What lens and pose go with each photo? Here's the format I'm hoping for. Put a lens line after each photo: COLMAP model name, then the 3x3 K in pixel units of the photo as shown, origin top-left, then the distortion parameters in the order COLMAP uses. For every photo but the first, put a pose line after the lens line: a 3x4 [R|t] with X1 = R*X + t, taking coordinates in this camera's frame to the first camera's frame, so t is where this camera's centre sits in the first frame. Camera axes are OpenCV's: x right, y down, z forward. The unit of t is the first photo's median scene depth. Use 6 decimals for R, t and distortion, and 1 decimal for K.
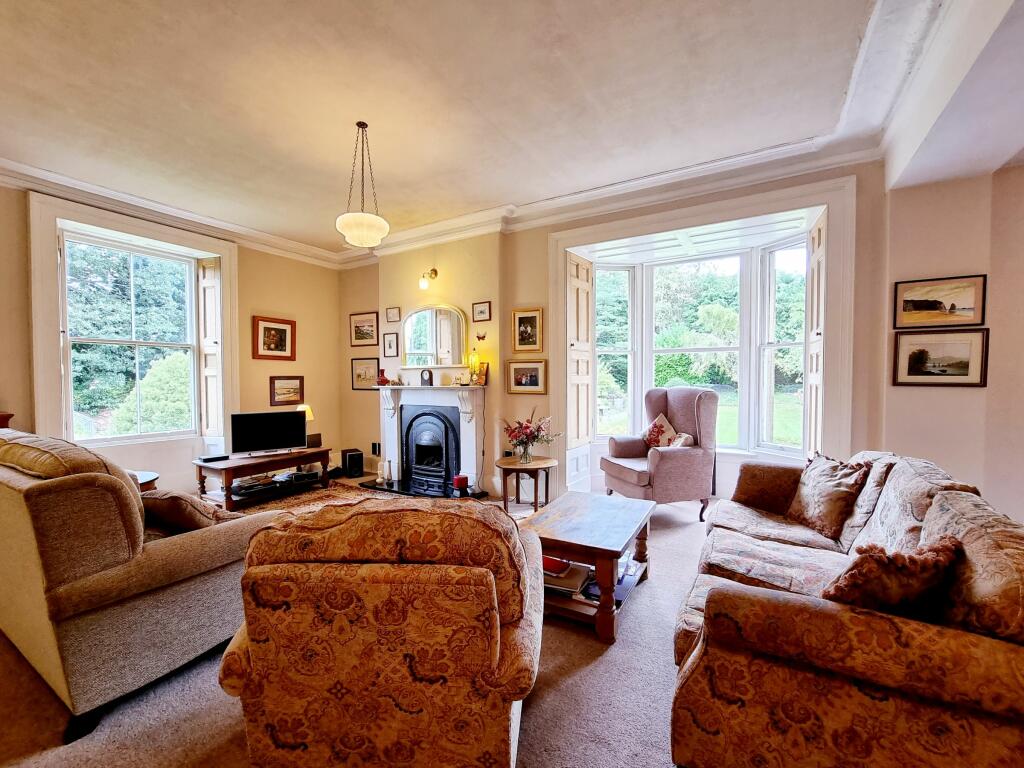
lens RADIAL K [[429.6, 0, 511.6], [0, 429.6, 390.1], [0, 0, 1]] dist [-0.002108, 0.000058]
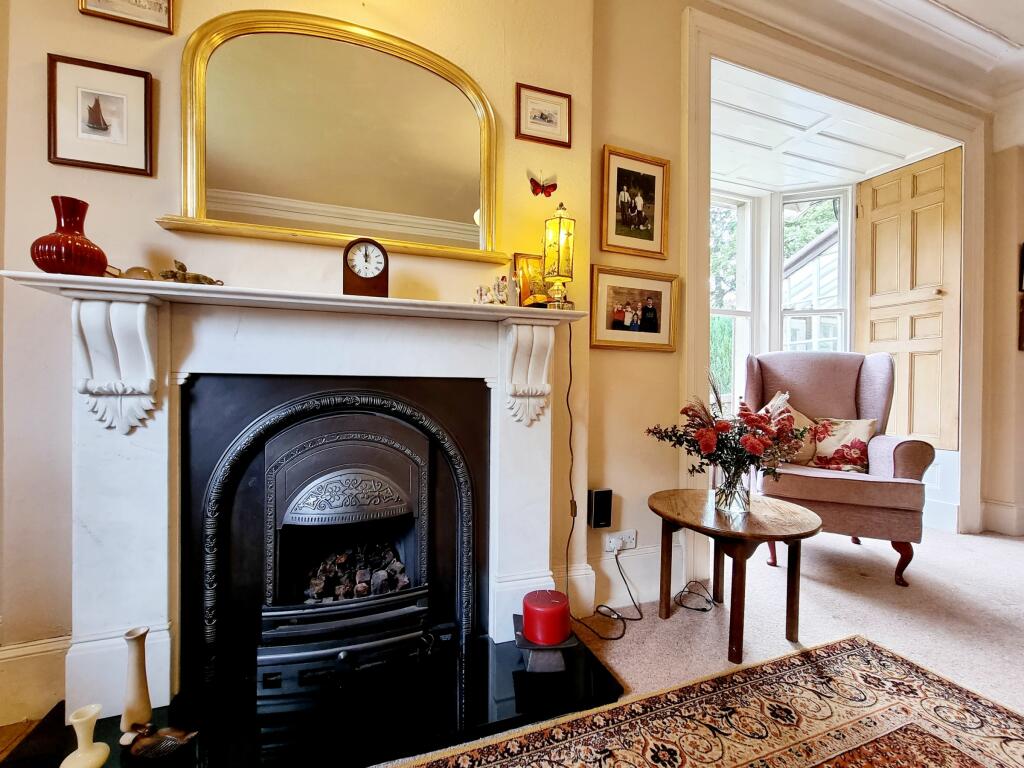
lens RADIAL K [[429.6, 0, 511.6], [0, 429.6, 390.1], [0, 0, 1]] dist [-0.002108, 0.000058]
pose [[0.641583, 0.011066, 0.766974, -0.361360], [0.010785, 0.999667, -0.023446, 0.056628], [-0.766978, 0.023314, 0.641250, 0.790322]]
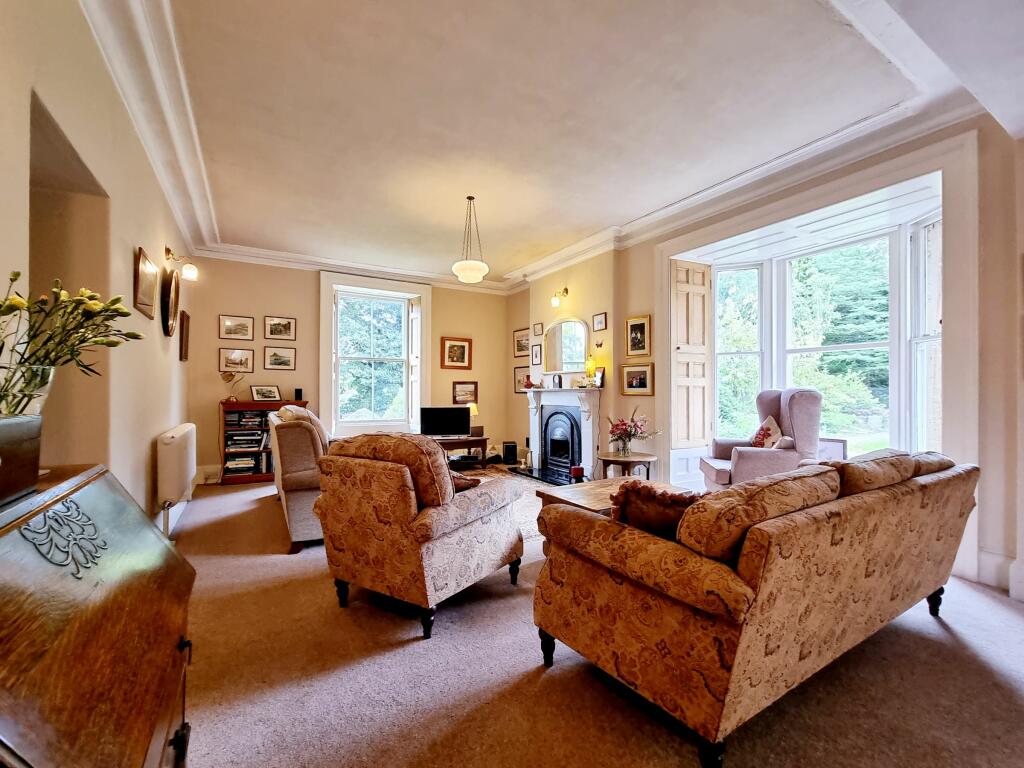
lens RADIAL K [[433.2, 0, 515.2], [0, 433.2, 390.2], [0, 0, 1]] dist [-0.000046, 0.000254]
pose [[0.881530, 0.003337, -0.472116, 0.268995], [-0.016745, 0.999567, -0.024202, 0.026670], [0.471831, 0.029240, 0.881204, -0.097197]]
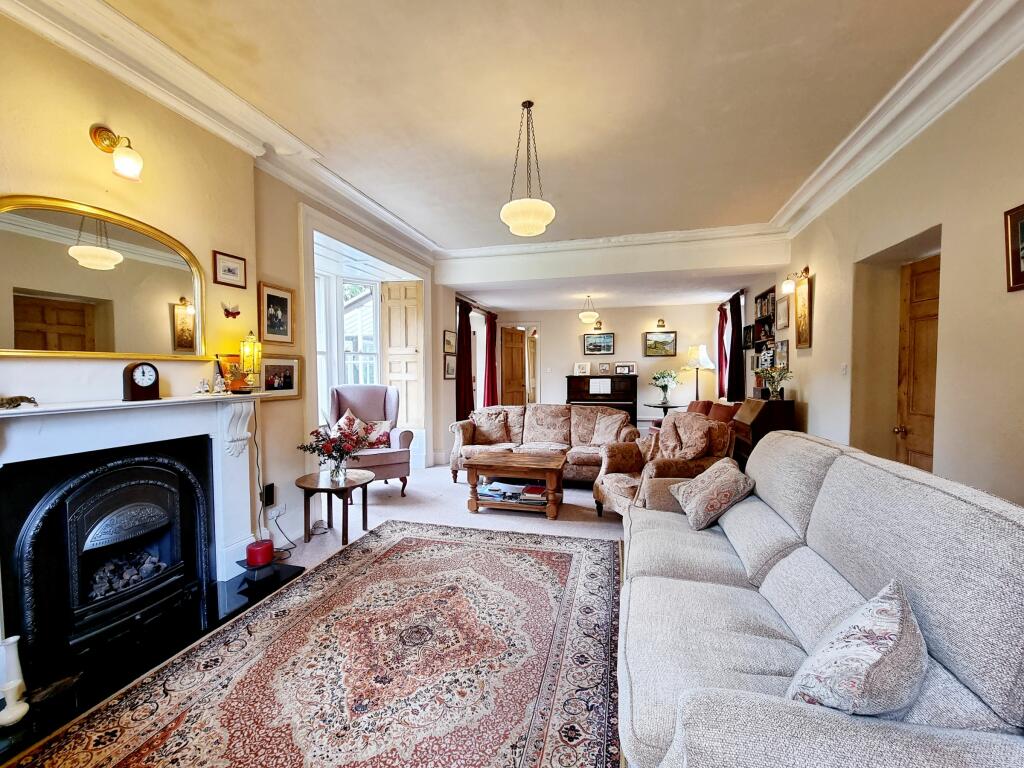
lens RADIAL K [[429.6, 0, 511.6], [0, 429.6, 390.1], [0, 0, 1]] dist [-0.002108, 0.000058]
pose [[-0.271686, -0.036972, 0.961675, -0.761533], [0.034555, 0.998243, 0.048140, -0.029360], [-0.961765, 0.046310, -0.269931, 0.786079]]
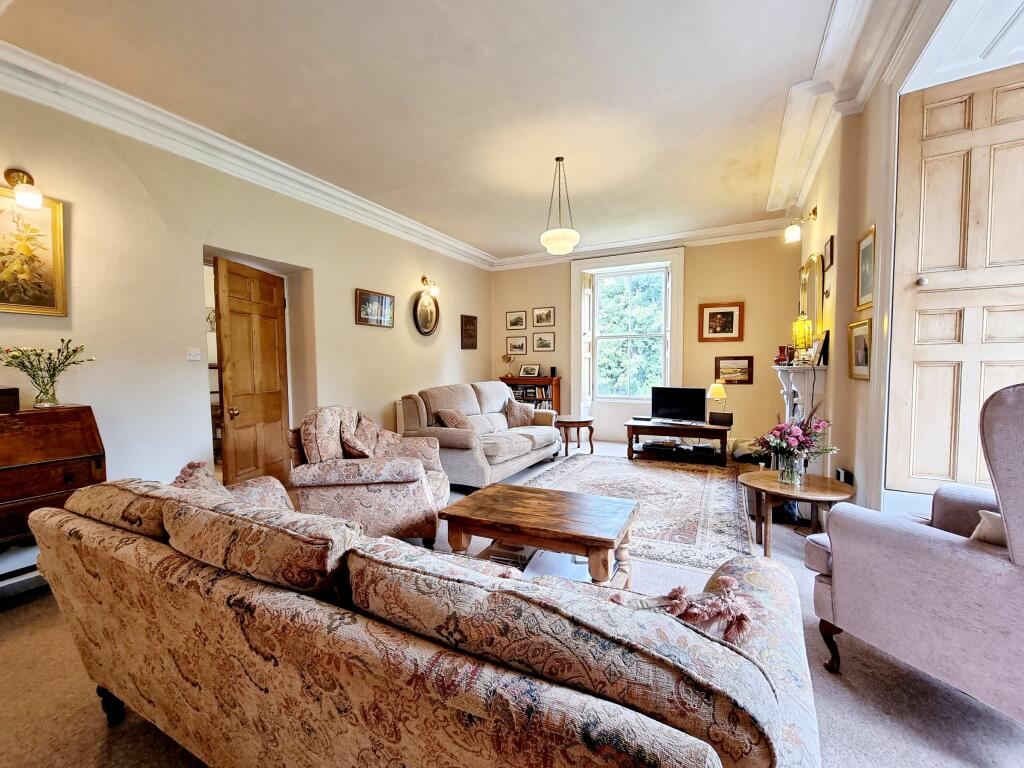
lens RADIAL K [[426.5, 0, 515.5], [0, 426.5, 388.0], [0, 0, 1]] dist [-0.003043, -0.000136]
pose [[0.058923, 0.055891, -0.996697, 0.563943], [-0.020900, 0.998282, 0.054744, -0.001724], [0.998044, 0.017605, 0.059990, 0.480354]]
